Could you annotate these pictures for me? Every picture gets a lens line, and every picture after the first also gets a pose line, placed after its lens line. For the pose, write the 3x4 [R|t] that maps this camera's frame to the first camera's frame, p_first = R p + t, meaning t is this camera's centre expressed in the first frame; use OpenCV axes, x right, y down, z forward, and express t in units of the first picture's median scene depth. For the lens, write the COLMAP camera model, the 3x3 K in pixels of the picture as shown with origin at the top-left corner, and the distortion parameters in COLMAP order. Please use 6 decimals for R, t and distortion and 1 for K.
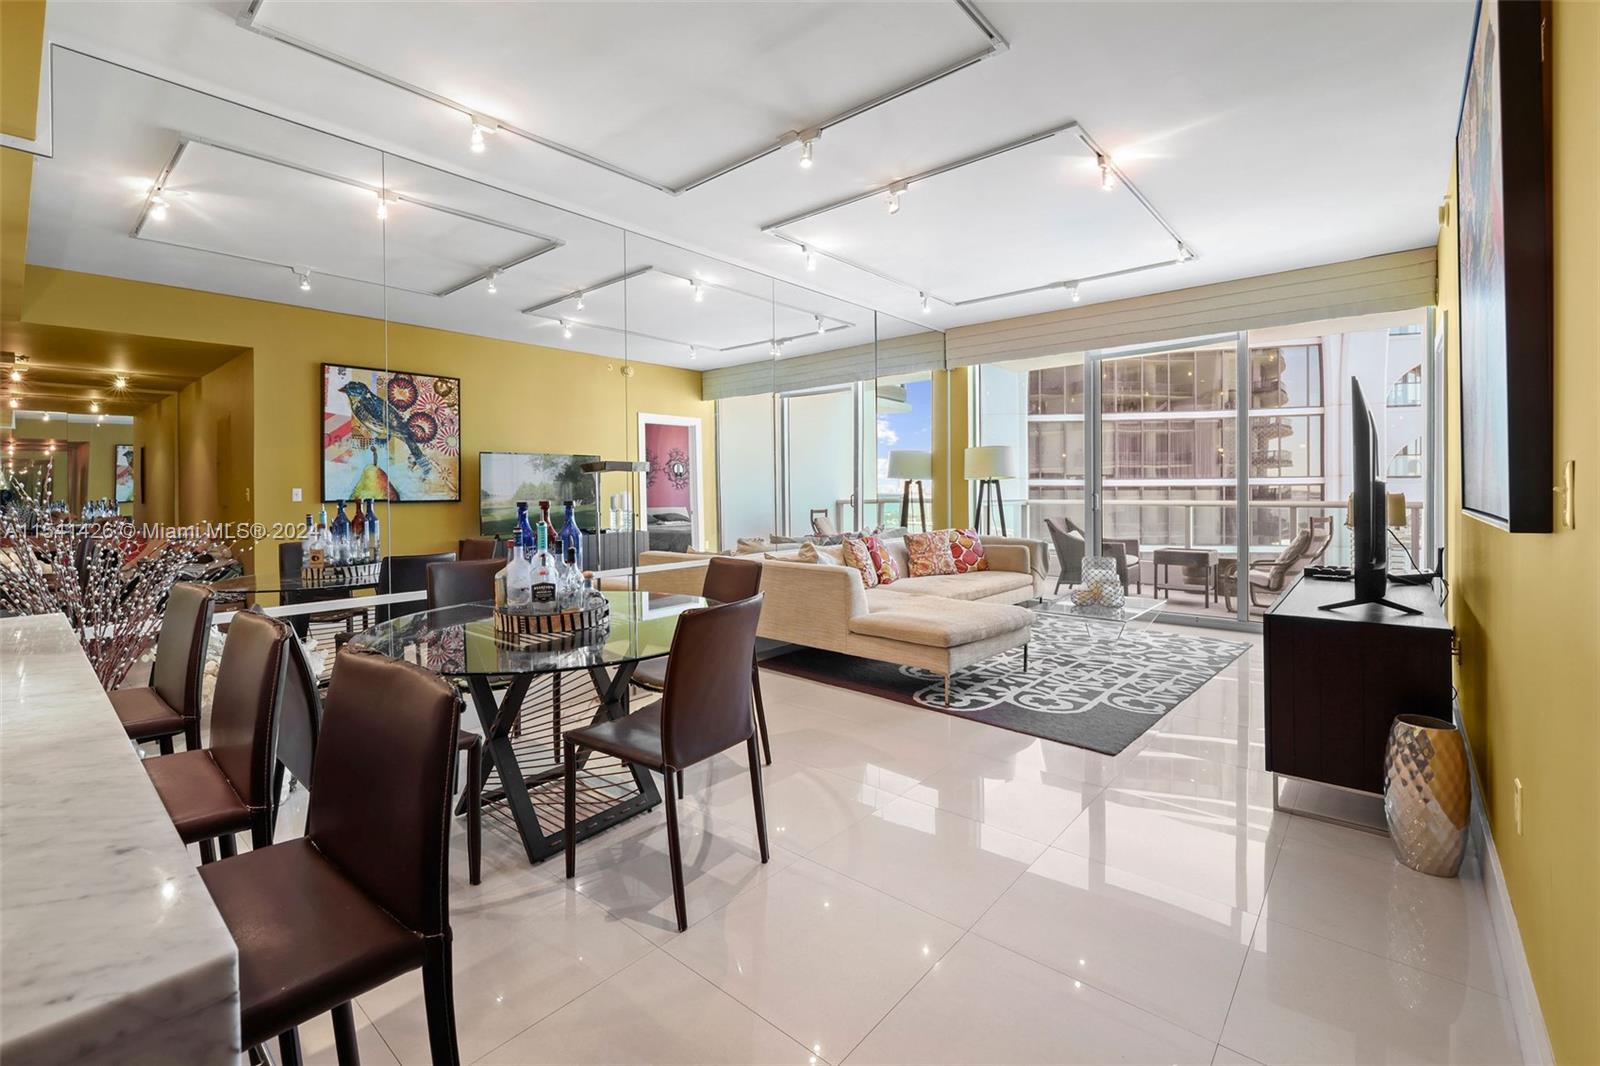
lens RADIAL K [[696.3, 0, 795.0], [0, 696.3, 491.7], [0, 0, 1]] dist [0.000072, 0.000319]
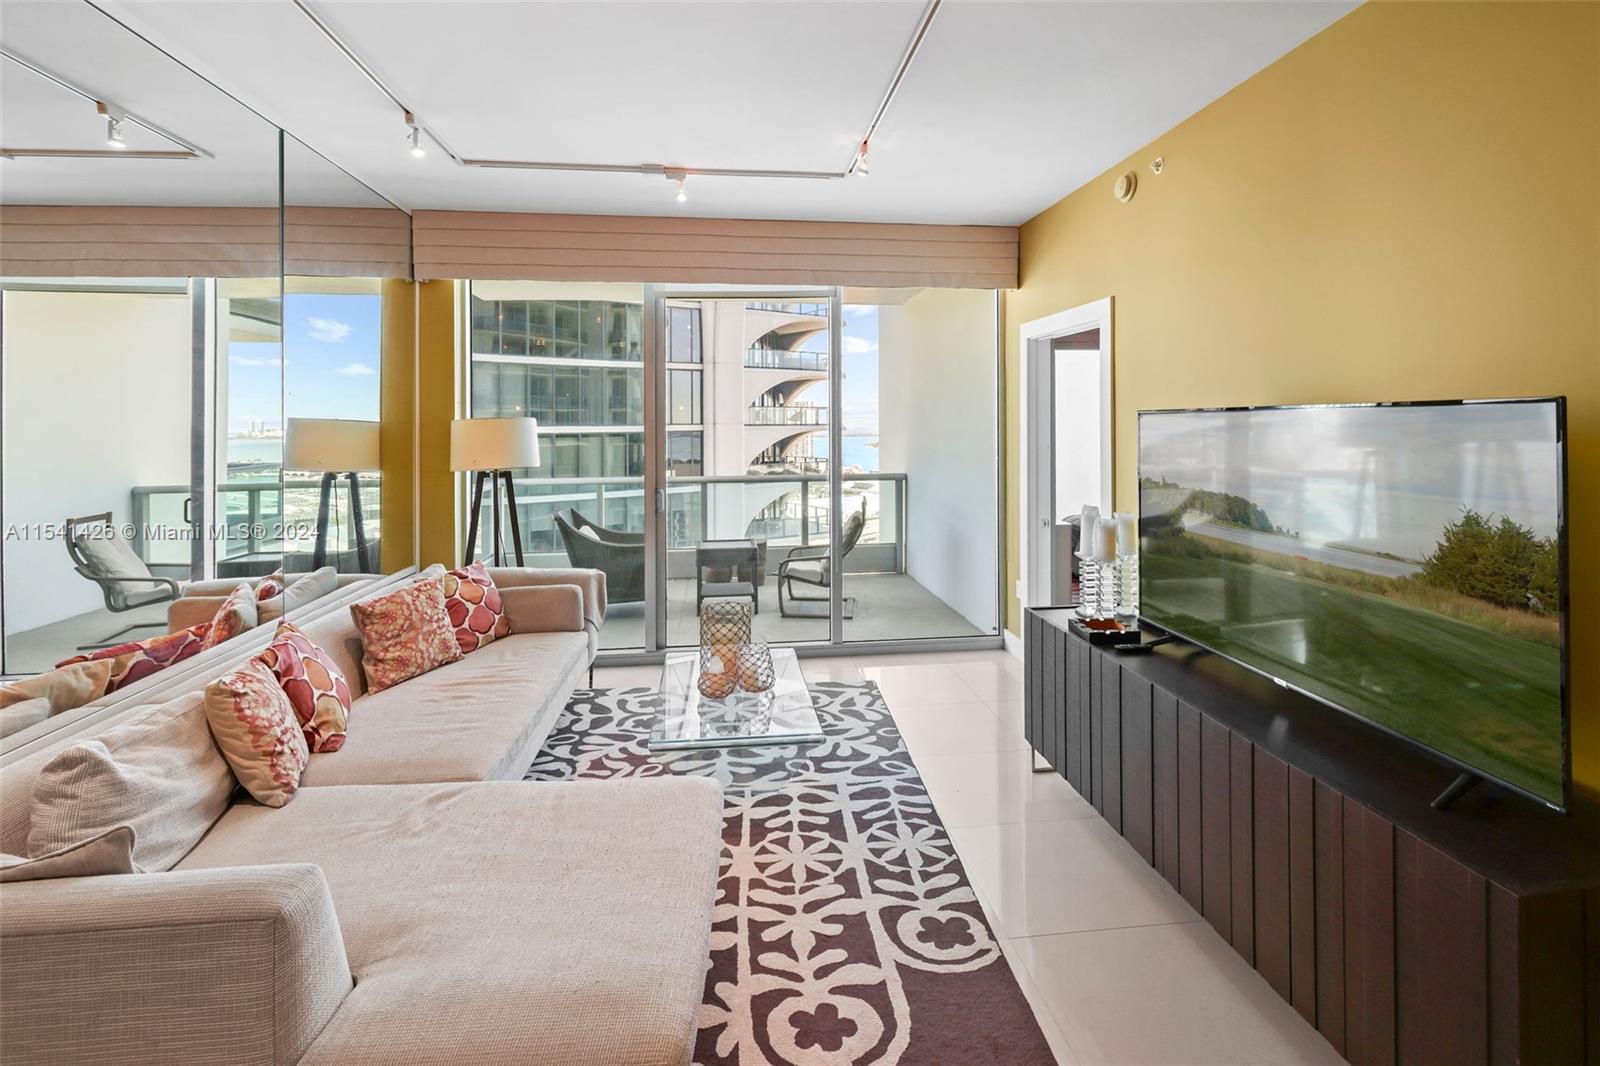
lens RADIAL K [[715.3, 0, 803.4], [0, 715.3, 418.5], [0, 0, 1]] dist [0.000020, -0.000233]
pose [[0.674266, 0.006831, 0.738457, -0.000441], [0.007483, 0.999843, -0.016081, -0.054333], [-0.738451, 0.016369, 0.674109, 0.404188]]
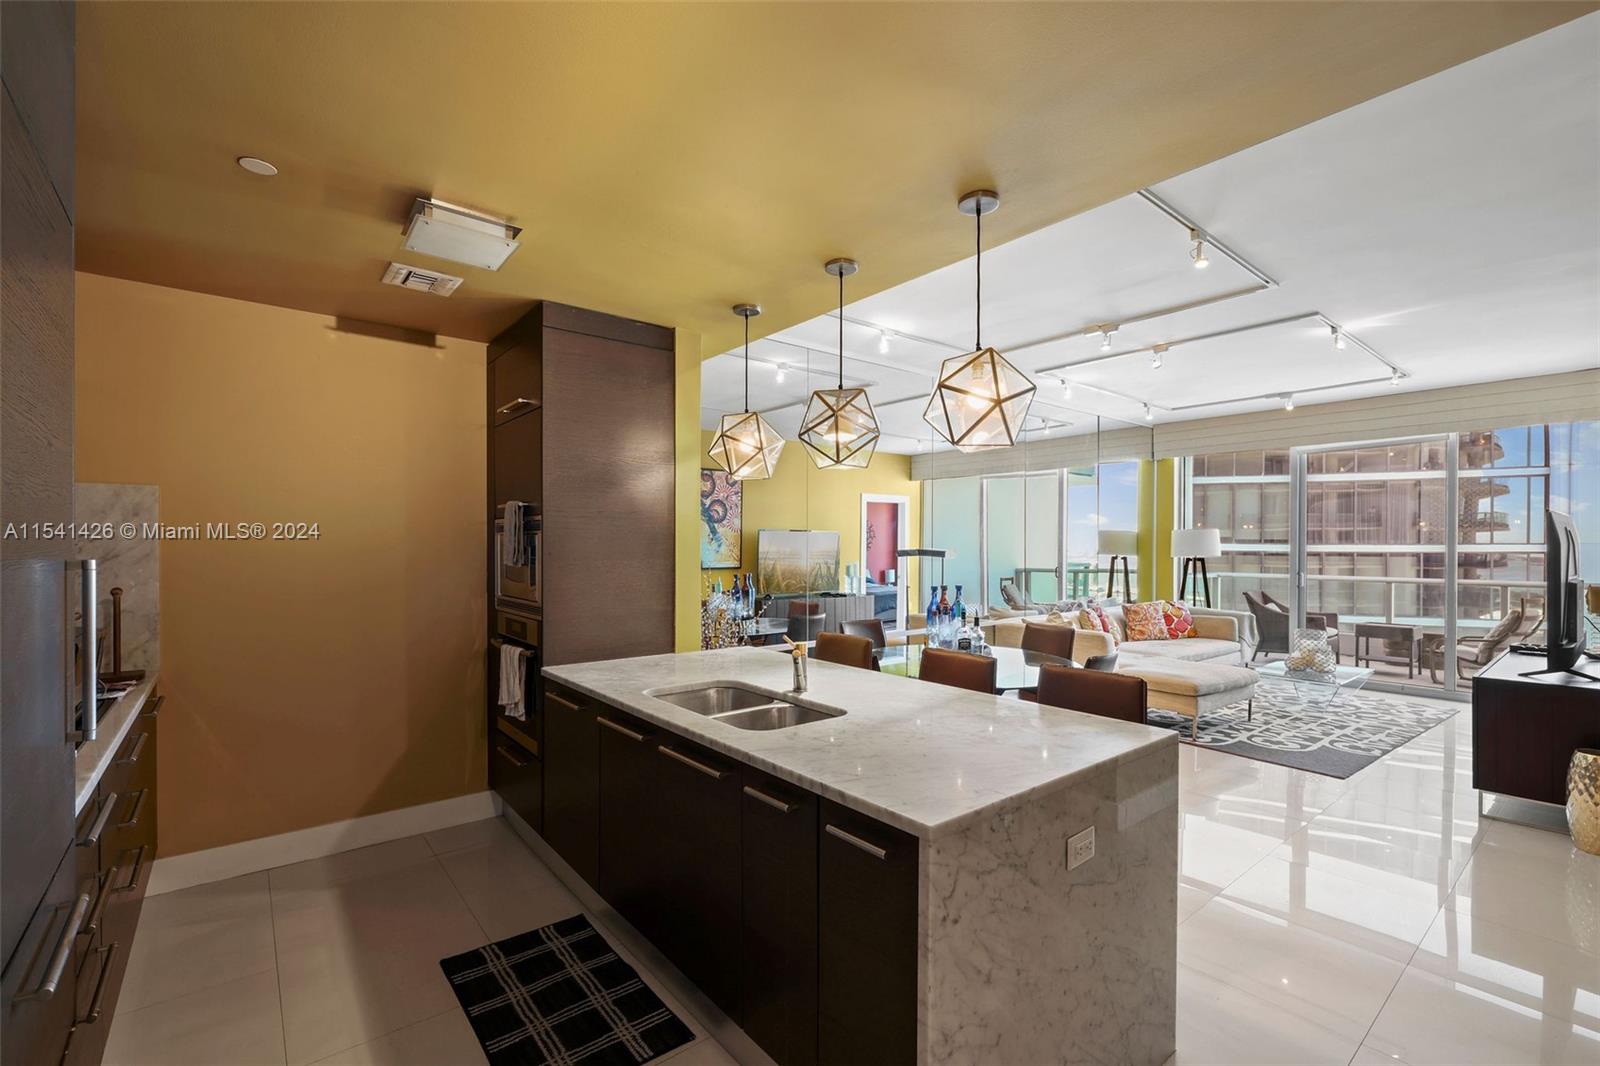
lens RADIAL K [[695.6, 0, 801.7], [0, 695.6, 548.9], [0, 0, 1]] dist [-0.000959, -0.000693]
pose [[0.984739, 0.011557, -0.173653, -0.165855], [-0.011504, 0.999933, 0.001313, -0.027223], [0.173656, 0.000704, 0.984806, -0.243135]]
